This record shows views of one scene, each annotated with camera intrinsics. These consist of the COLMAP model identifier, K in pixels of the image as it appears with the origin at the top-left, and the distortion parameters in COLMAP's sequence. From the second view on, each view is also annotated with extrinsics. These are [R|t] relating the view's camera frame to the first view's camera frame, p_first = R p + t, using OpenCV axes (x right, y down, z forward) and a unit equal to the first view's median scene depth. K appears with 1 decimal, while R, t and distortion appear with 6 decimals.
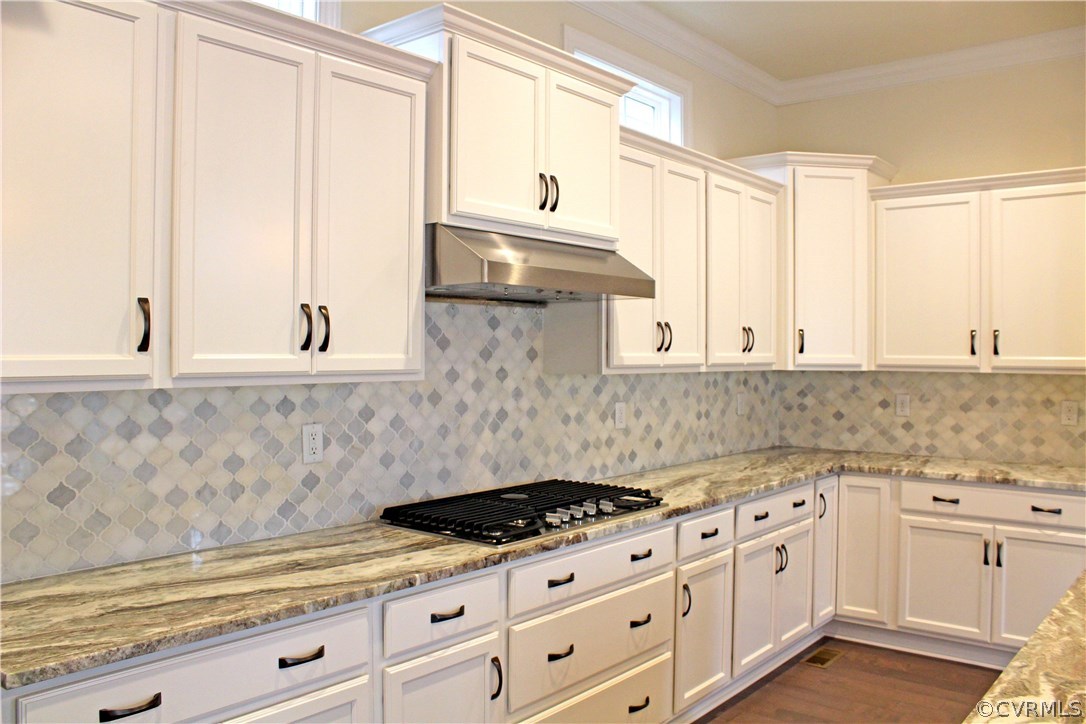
lens RADIAL K [[918.5, 0, 540.2], [0, 918.5, 357.9], [0, 0, 1]] dist [-0.116706, 0.064788]
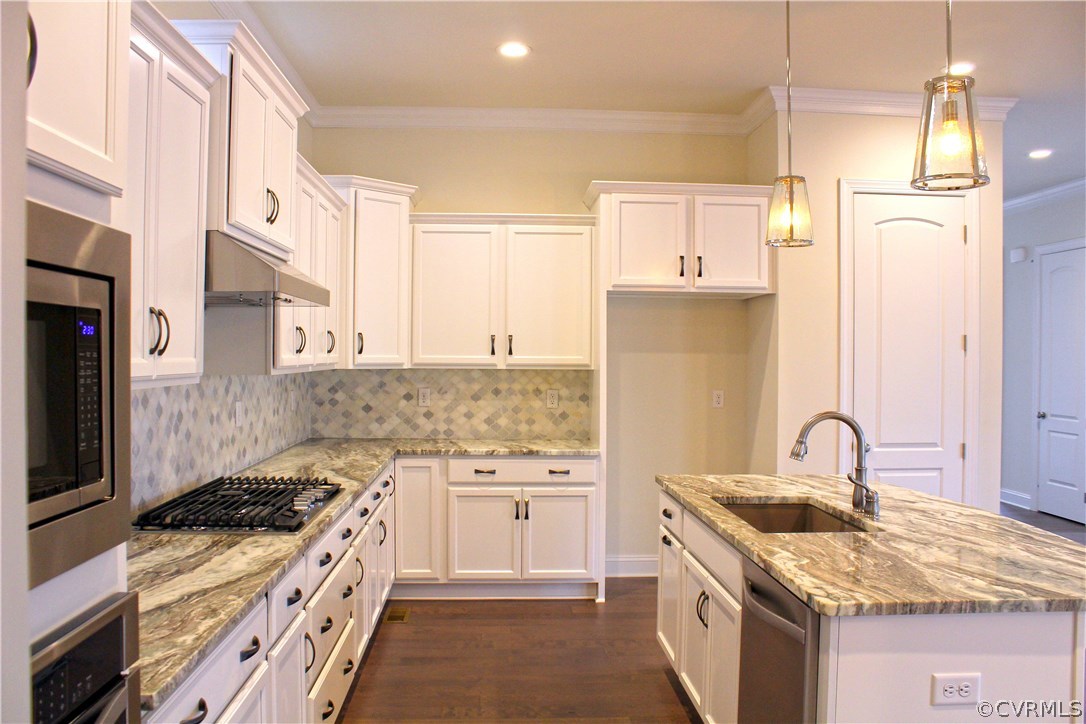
lens RADIAL K [[918.5, 0, 537.8], [0, 918.5, 360.6], [0, 0, 1]] dist [-0.116706, 0.064788]
pose [[0.749197, -0.007539, 0.662304, -0.323932], [0.004140, 0.999969, 0.006699, -0.003738], [-0.662334, -0.002276, 0.749205, -0.001751]]
